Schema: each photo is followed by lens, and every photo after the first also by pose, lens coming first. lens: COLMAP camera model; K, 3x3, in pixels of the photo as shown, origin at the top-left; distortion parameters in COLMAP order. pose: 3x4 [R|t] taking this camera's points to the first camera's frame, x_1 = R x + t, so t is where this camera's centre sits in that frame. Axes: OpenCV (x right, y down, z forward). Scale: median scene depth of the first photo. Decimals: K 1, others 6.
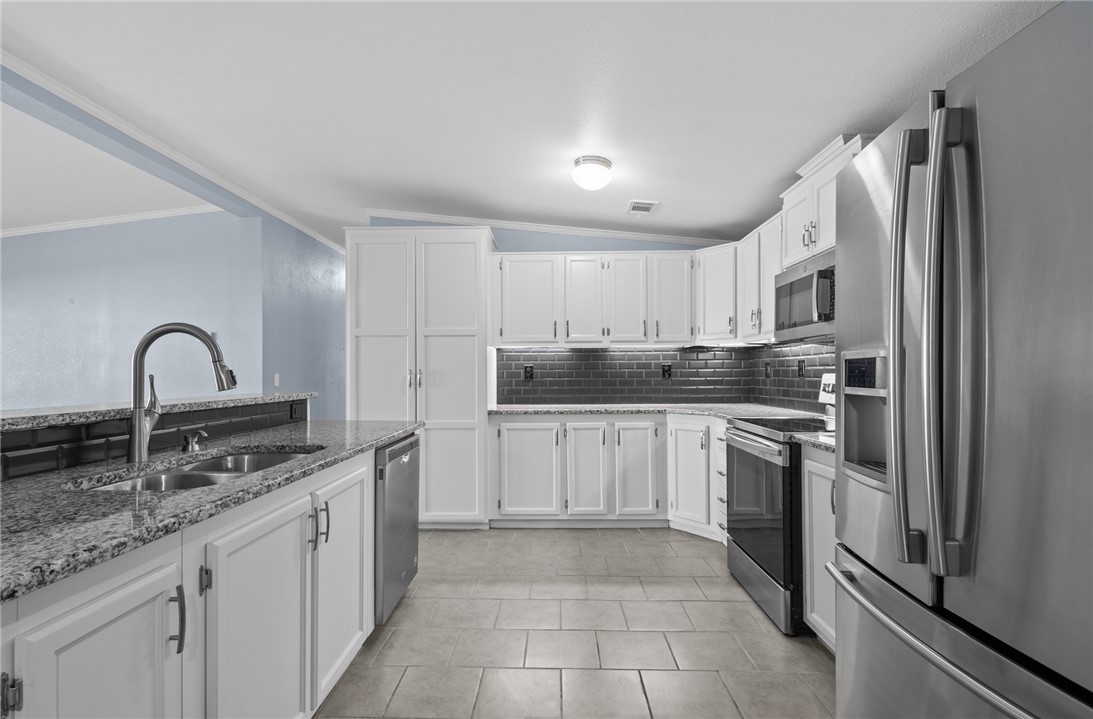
lens RADIAL K [[511.4, 0, 538.0], [0, 511.4, 374.7], [0, 0, 1]] dist [0.003062, 0.000237]
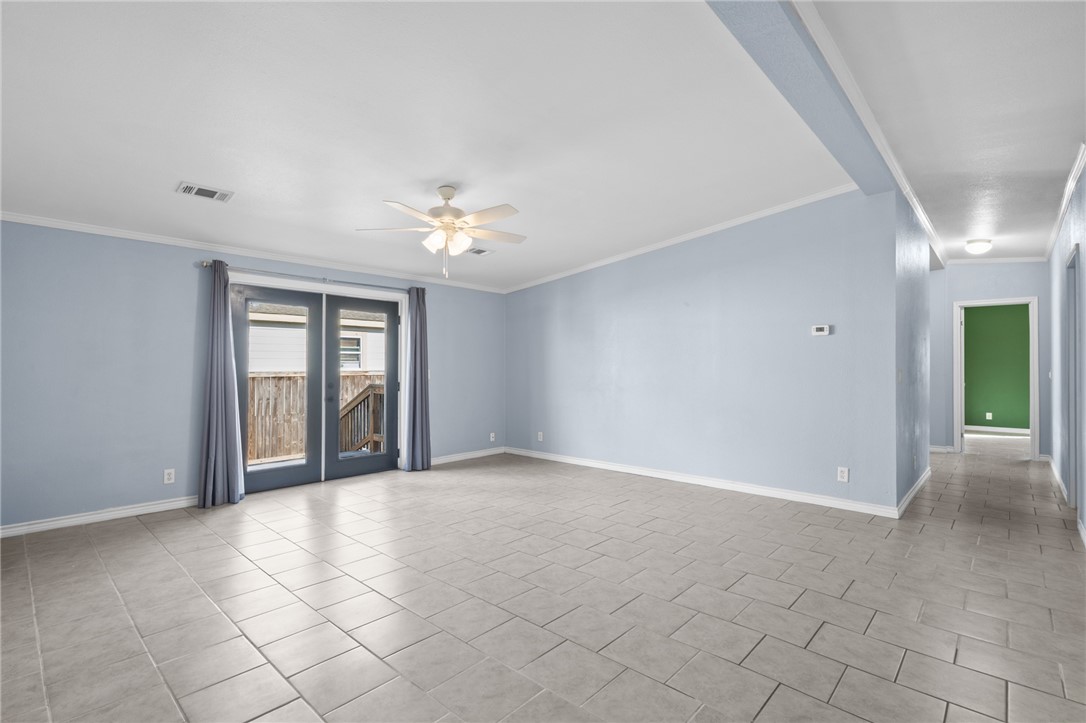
lens RADIAL K [[501.0, 0, 544.2], [0, 501.0, 363.7], [0, 0, 1]] dist [0.013750, -0.006096]
pose [[0.756914, -0.001485, -0.653512, -0.525960], [-0.004555, 0.999961, -0.007548, -0.002510], [0.653498, 0.008690, 0.756878, -0.051939]]
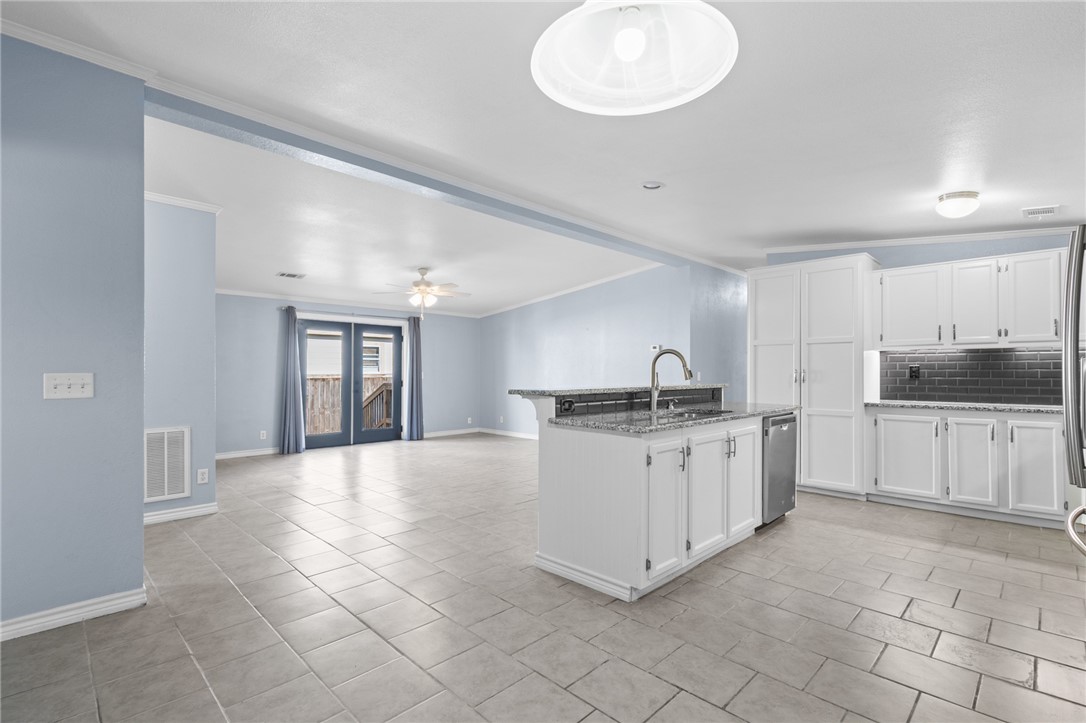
lens RADIAL K [[500.6, 0, 542.7], [0, 500.6, 368.9], [0, 0, 1]] dist [0.011621, -0.000460]
pose [[0.729503, 0.000428, -0.683978, 0.164073], [-0.006092, 0.999964, -0.005871, 0.000156], [0.683951, 0.008450, 0.729479, -0.406907]]
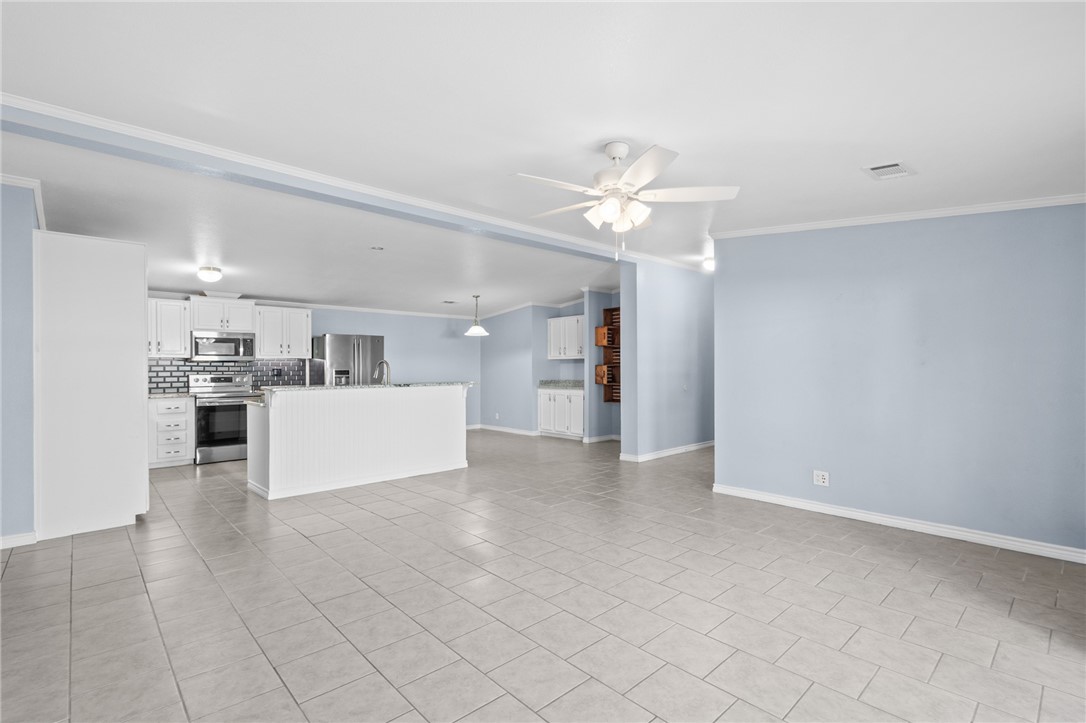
lens RADIAL K [[506.3, 0, 540.7], [0, 506.3, 373.8], [0, 0, 1]] dist [0.007883, -0.000477]
pose [[-0.701219, -0.005479, 0.712925, -1.761266], [0.008598, 0.999833, 0.016141, -0.022235], [-0.712894, 0.017448, -0.701055, 1.178050]]
